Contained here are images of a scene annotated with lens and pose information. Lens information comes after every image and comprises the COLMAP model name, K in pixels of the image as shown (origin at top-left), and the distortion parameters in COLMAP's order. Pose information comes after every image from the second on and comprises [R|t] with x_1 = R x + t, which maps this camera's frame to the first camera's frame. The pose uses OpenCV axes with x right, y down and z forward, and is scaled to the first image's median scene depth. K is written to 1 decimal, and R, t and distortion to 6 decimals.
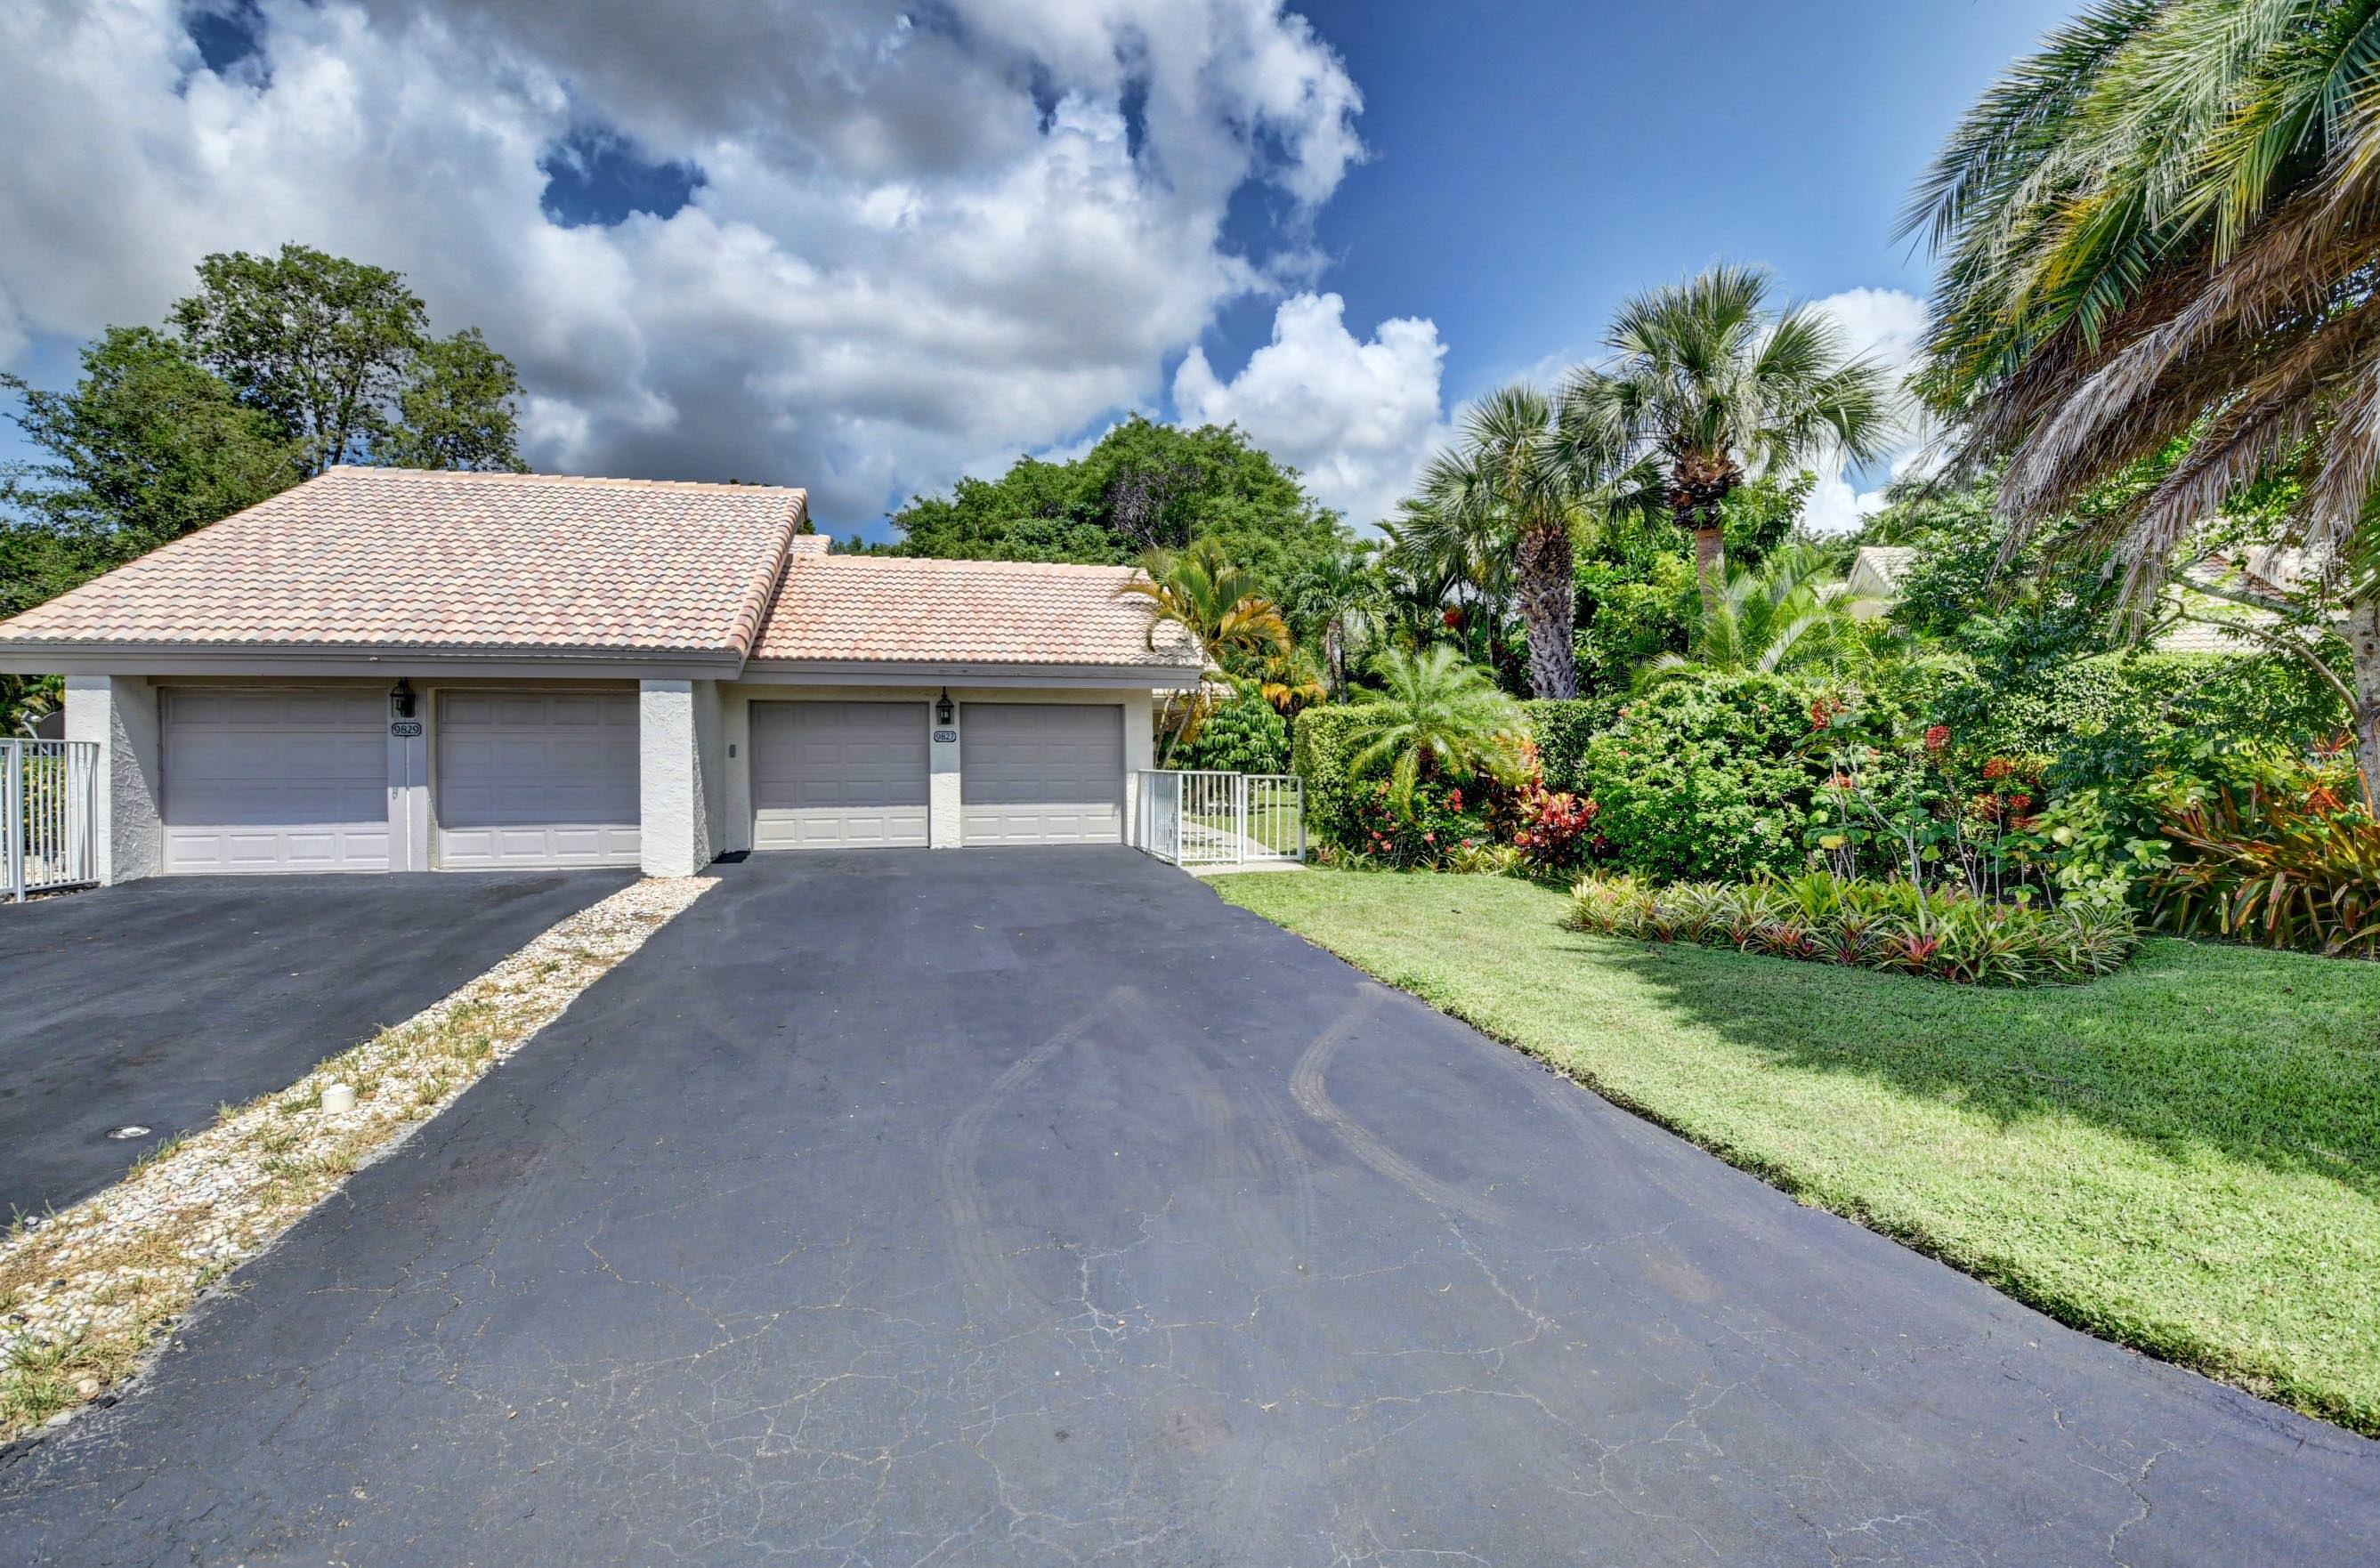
lens RADIAL K [[979.7, 0, 1190.0], [0, 979.7, 784.0], [0, 0, 1]] dist [0.019516, -0.023872]
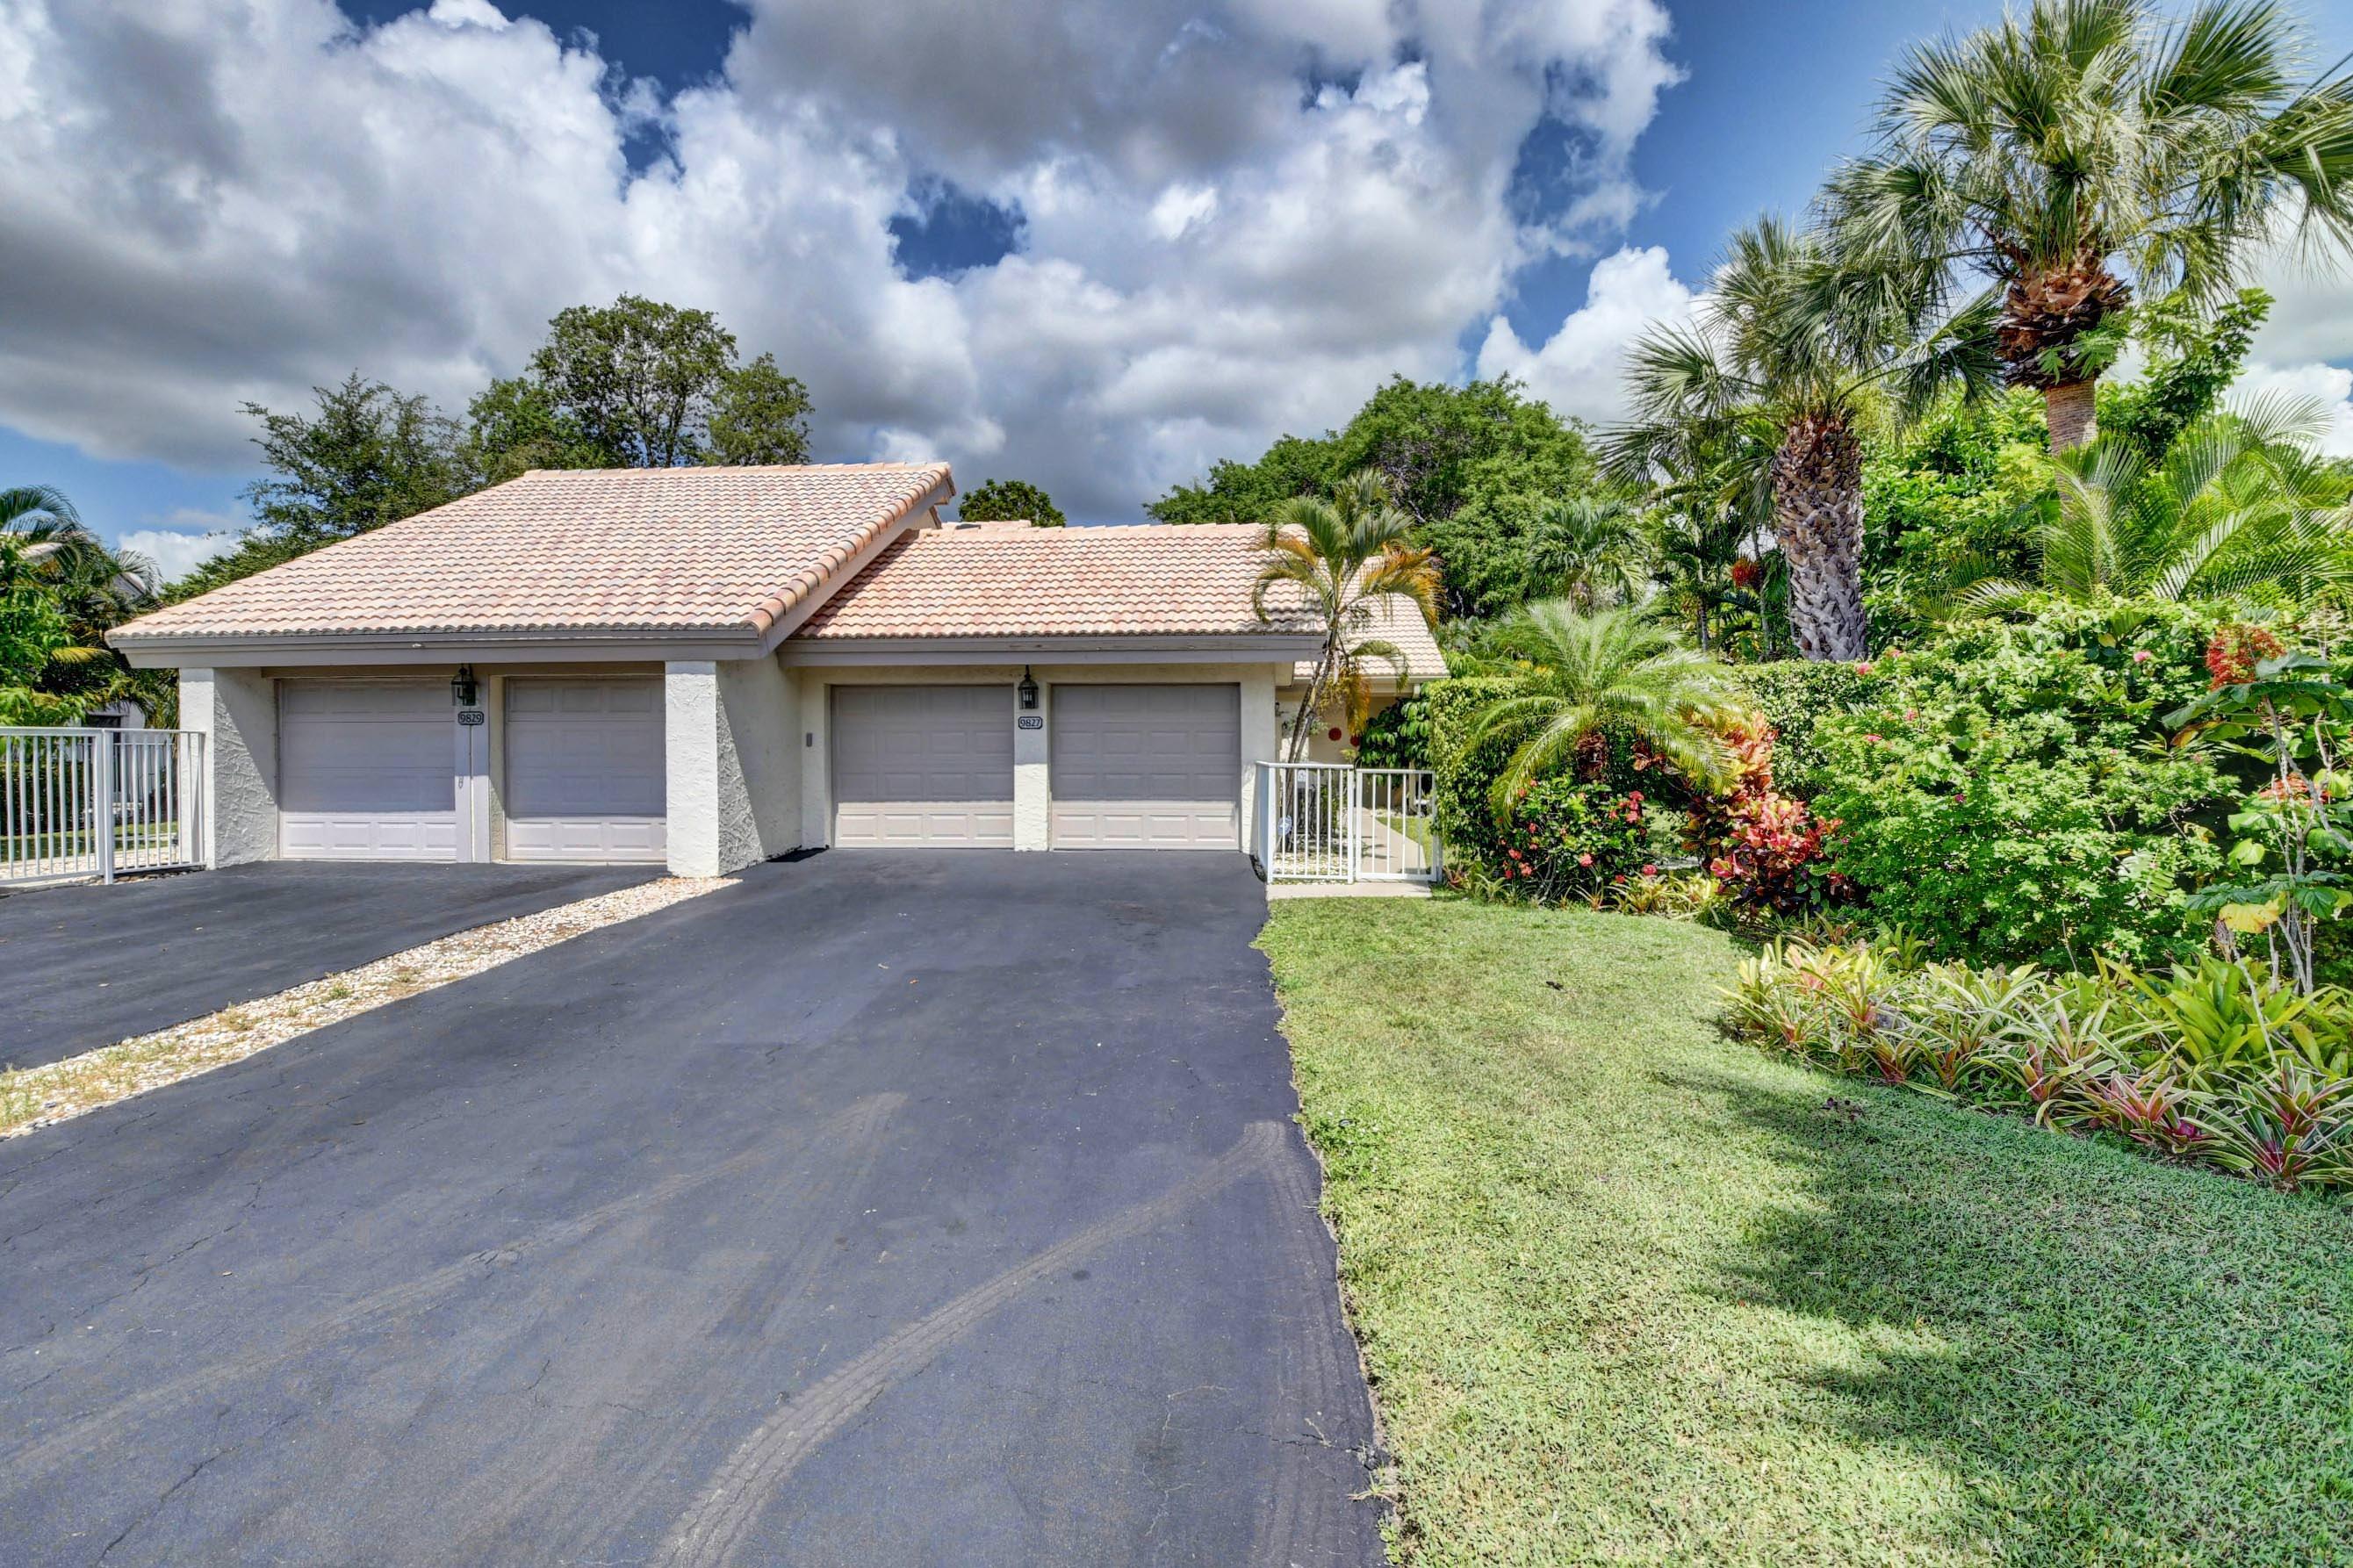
lens RADIAL K [[1020.4, 0, 1167.4], [0, 1020.4, 781.4], [0, 0, 1]] dist [0.019010, -0.025748]
pose [[0.959769, 0.009024, -0.280647, 0.158051], [-0.007660, 0.999953, 0.005958, -0.003345], [0.280687, -0.003568, 0.959793, 0.212634]]
